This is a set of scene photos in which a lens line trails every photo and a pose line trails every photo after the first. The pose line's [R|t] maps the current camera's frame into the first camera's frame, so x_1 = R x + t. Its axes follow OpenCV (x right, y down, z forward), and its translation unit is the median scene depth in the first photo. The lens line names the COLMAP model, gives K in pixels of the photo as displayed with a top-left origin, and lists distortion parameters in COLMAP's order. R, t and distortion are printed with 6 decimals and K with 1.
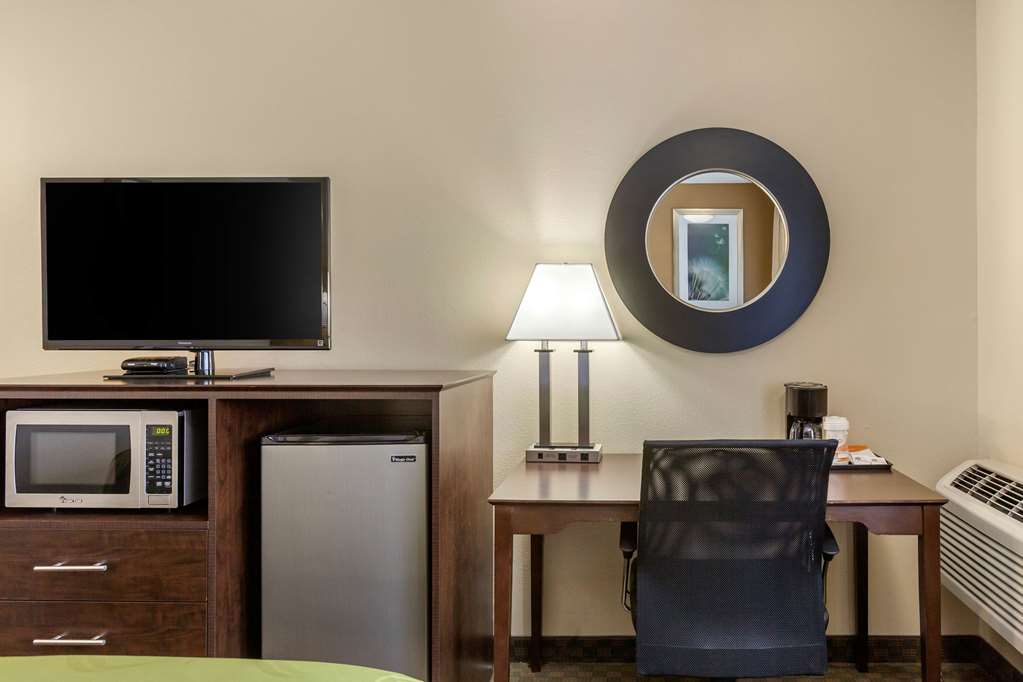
lens RADIAL K [[728.3, 0, 491.6], [0, 728.3, 319.2], [0, 0, 1]] dist [0.009982, -0.002682]
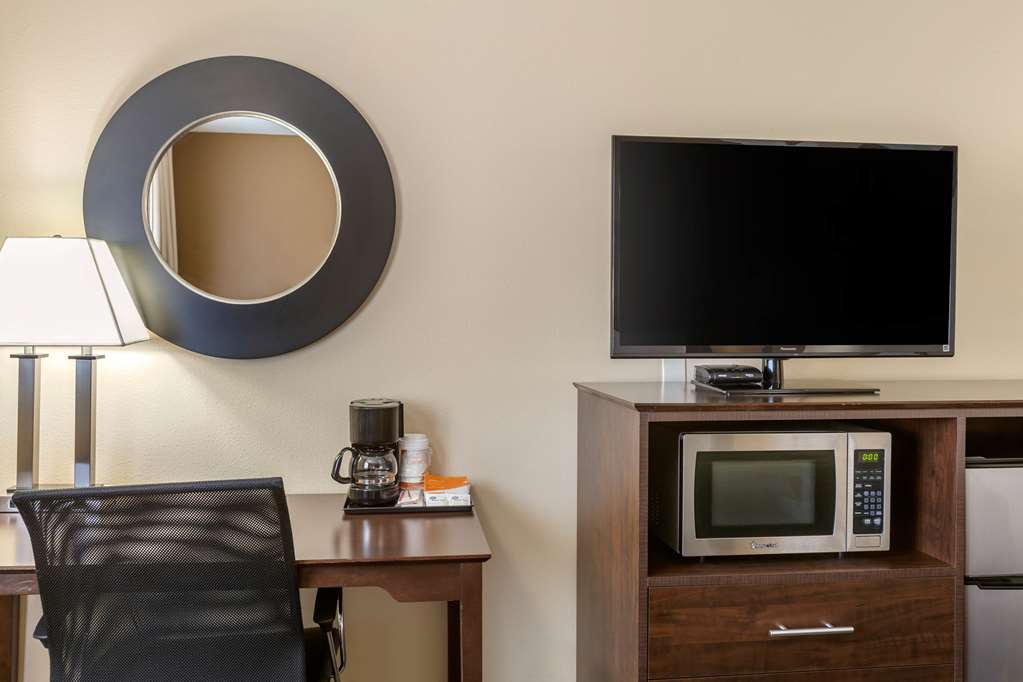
lens RADIAL K [[986.4, 0, 519.7], [0, 986.4, 344.6], [0, 0, 1]] dist [-0.037883, 0.000000]
pose [[0.989063, 0.002576, 0.147469, -0.999832], [-0.006451, 0.999646, 0.025803, 0.002609], [-0.147350, -0.026472, 0.988730, -0.018529]]
